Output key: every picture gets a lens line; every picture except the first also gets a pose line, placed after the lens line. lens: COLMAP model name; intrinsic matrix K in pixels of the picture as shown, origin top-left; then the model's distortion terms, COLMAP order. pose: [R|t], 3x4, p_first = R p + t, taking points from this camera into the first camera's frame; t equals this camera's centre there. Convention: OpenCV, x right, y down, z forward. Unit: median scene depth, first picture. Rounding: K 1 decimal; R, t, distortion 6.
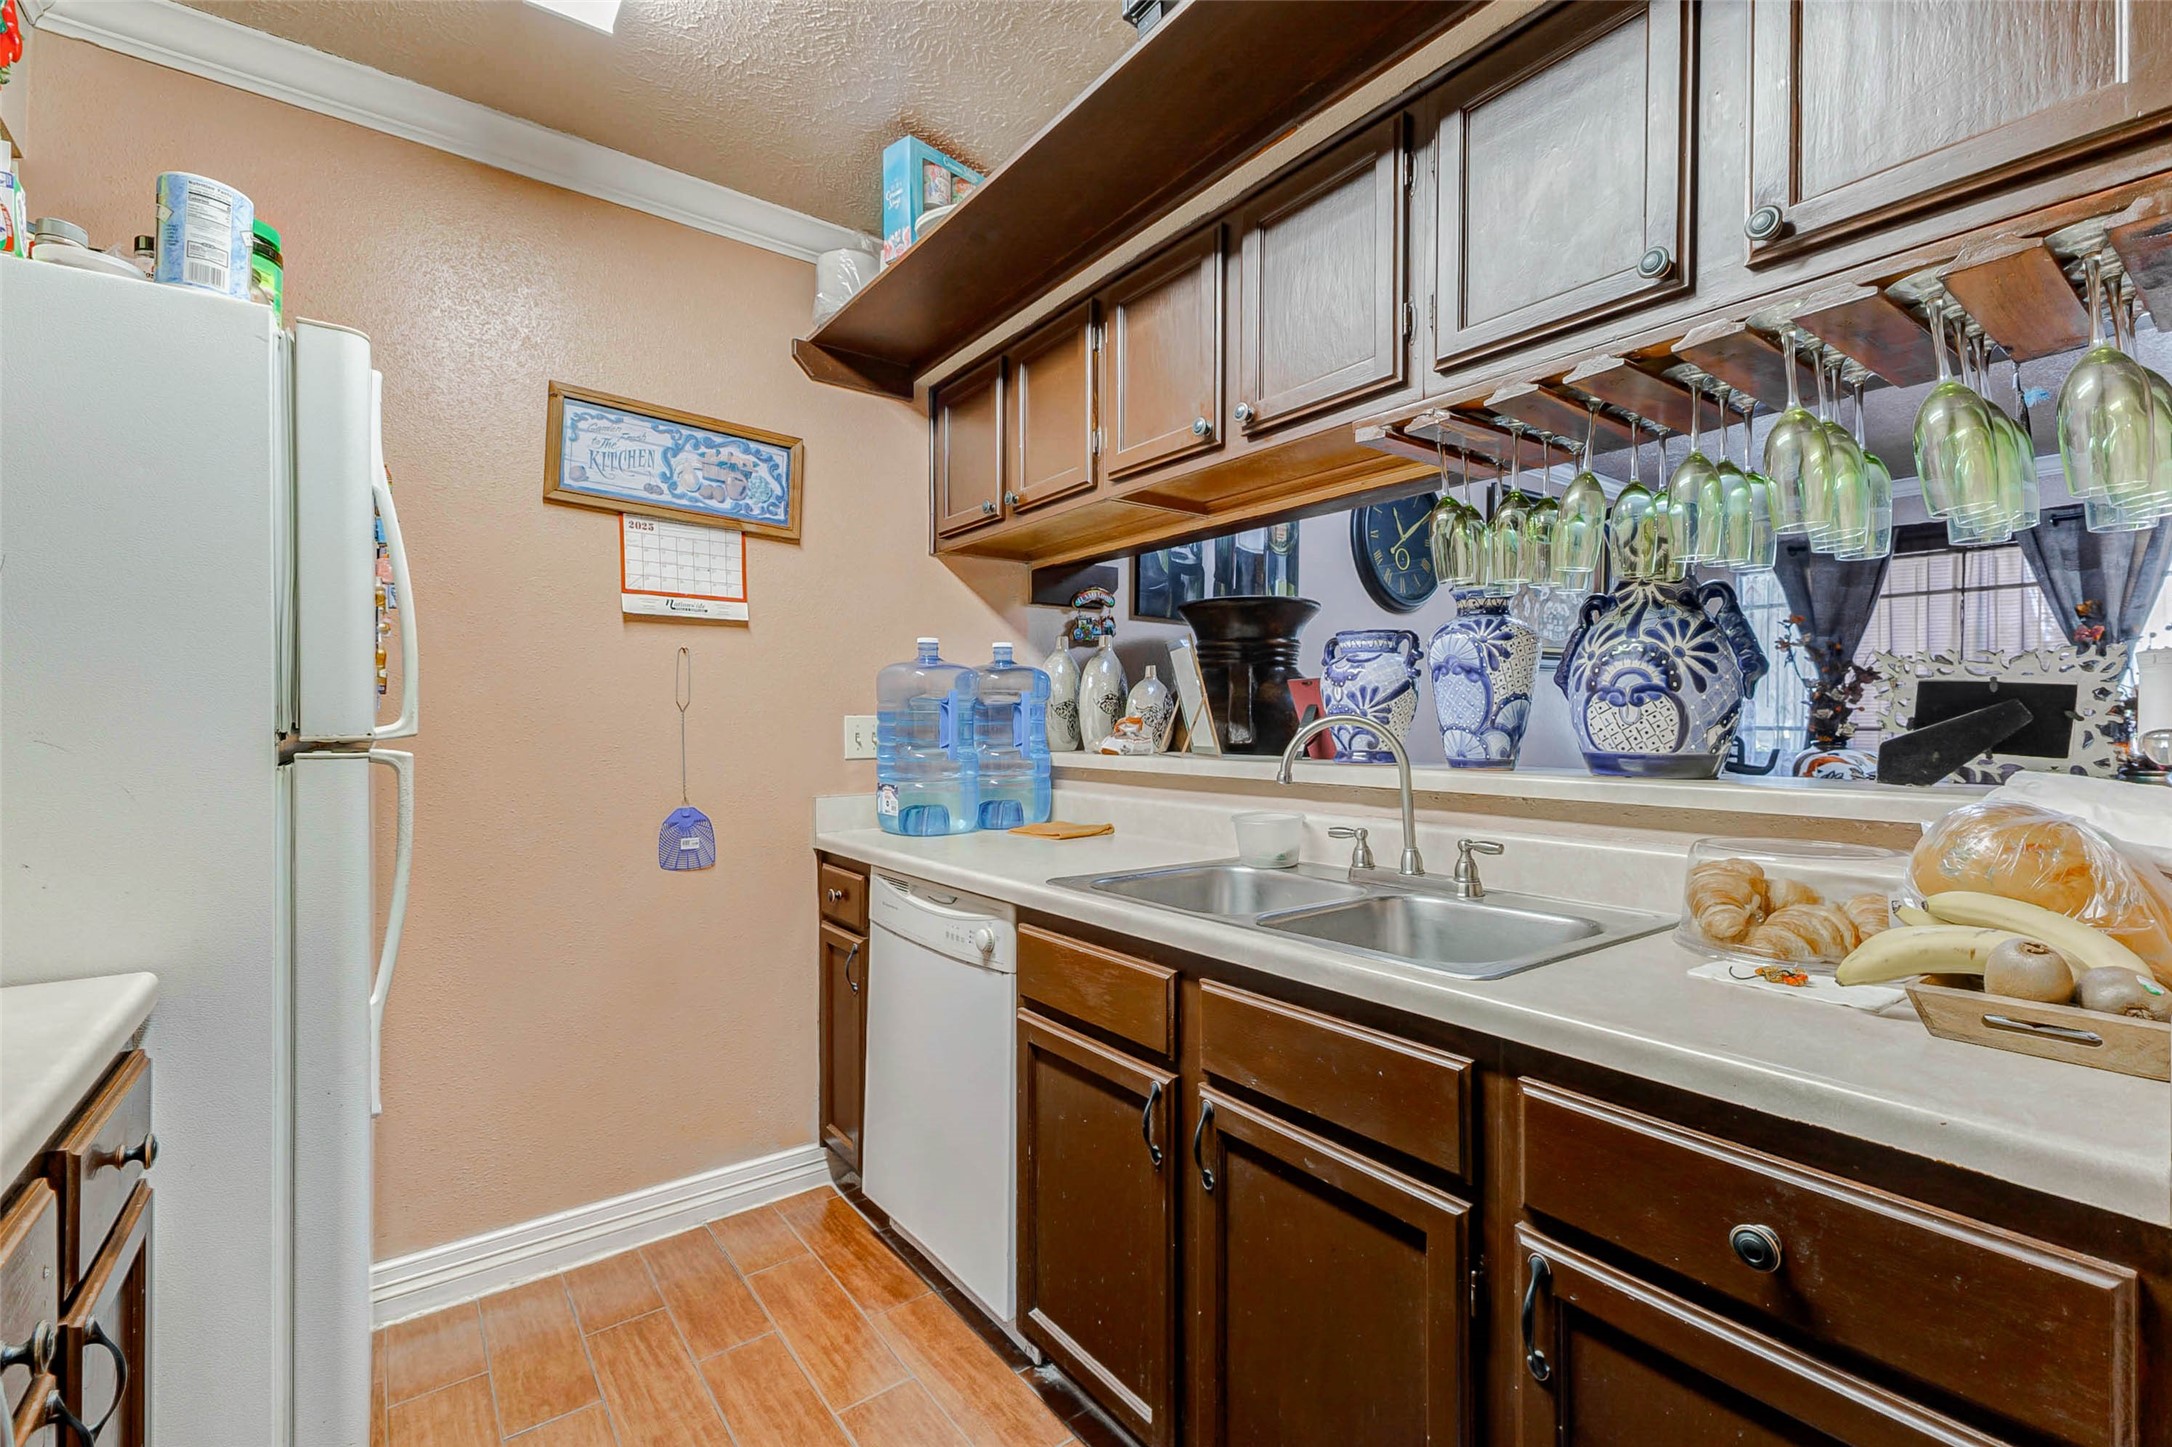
lens RADIAL K [[962.9, 0, 1098.3], [0, 962.9, 734.1], [0, 0, 1]] dist [0.016659, -0.001302]
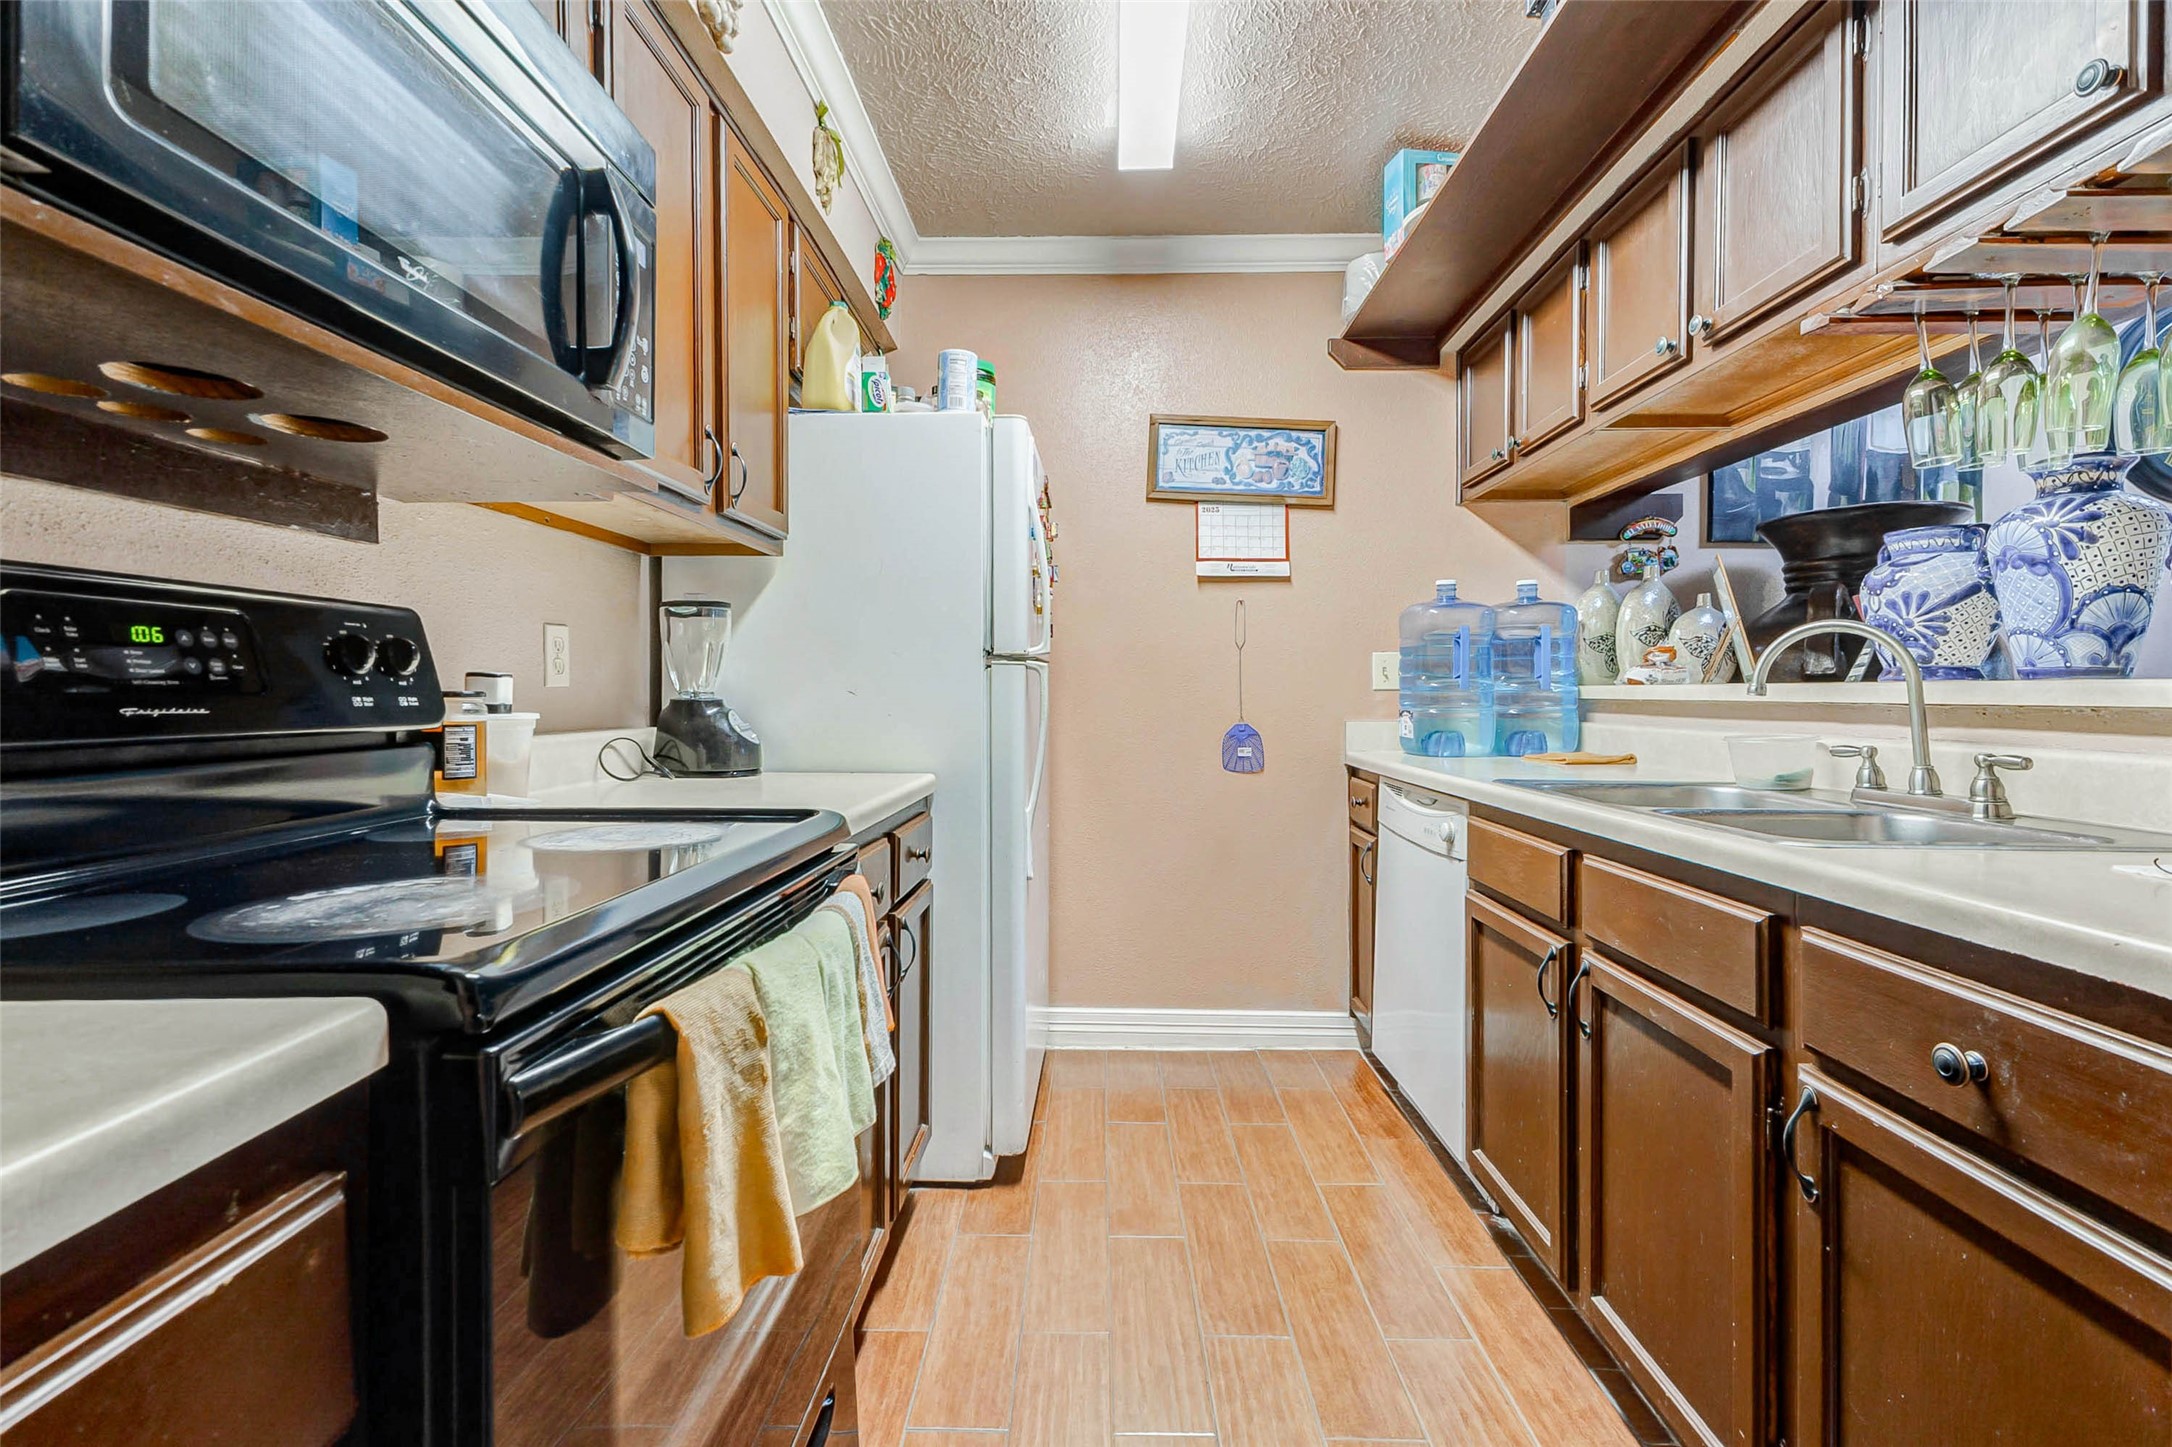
lens RADIAL K [[962.9, 0, 1095.6], [0, 962.9, 711.6], [0, 0, 1]] dist [0.016659, -0.001302]
pose [[0.793091, 0.009588, -0.609028, 0.242531], [-0.004978, 0.999945, 0.009260, 0.057875], [0.609083, -0.004312, 0.793095, -0.169751]]
